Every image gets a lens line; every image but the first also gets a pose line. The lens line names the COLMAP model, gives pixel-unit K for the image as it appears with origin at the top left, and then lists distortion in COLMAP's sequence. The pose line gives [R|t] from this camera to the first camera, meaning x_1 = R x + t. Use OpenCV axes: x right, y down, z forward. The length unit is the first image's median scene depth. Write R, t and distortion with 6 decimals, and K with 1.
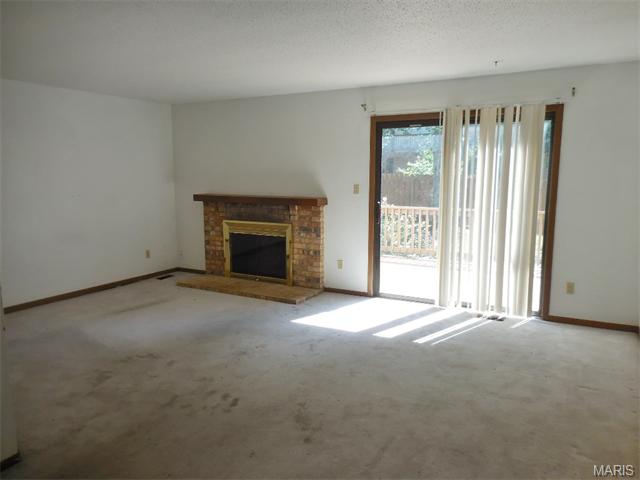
lens RADIAL K [[477.9, 0, 318.4], [0, 477.9, 240.7], [0, 0, 1]] dist [-0.003566, 0.010983]
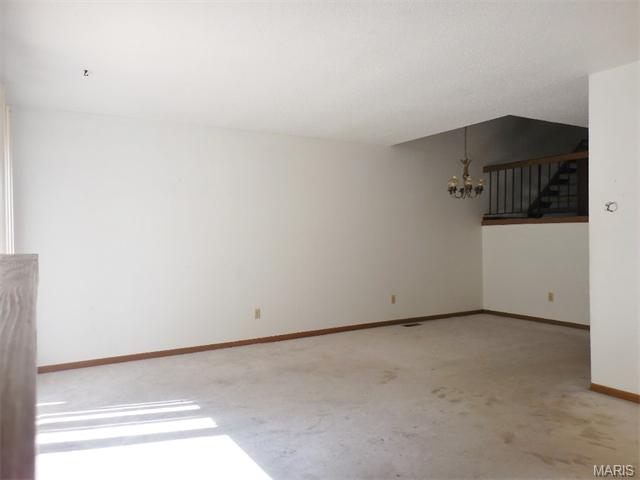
lens RADIAL K [[477.9, 0, 302.8], [0, 477.9, 242.8], [0, 0, 1]] dist [-0.003566, 0.010983]
pose [[-0.855340, 0.010284, 0.517965, -0.329301], [0.094150, 0.986240, 0.135892, -0.139477], [-0.509440, 0.165000, -0.844539, 1.355832]]
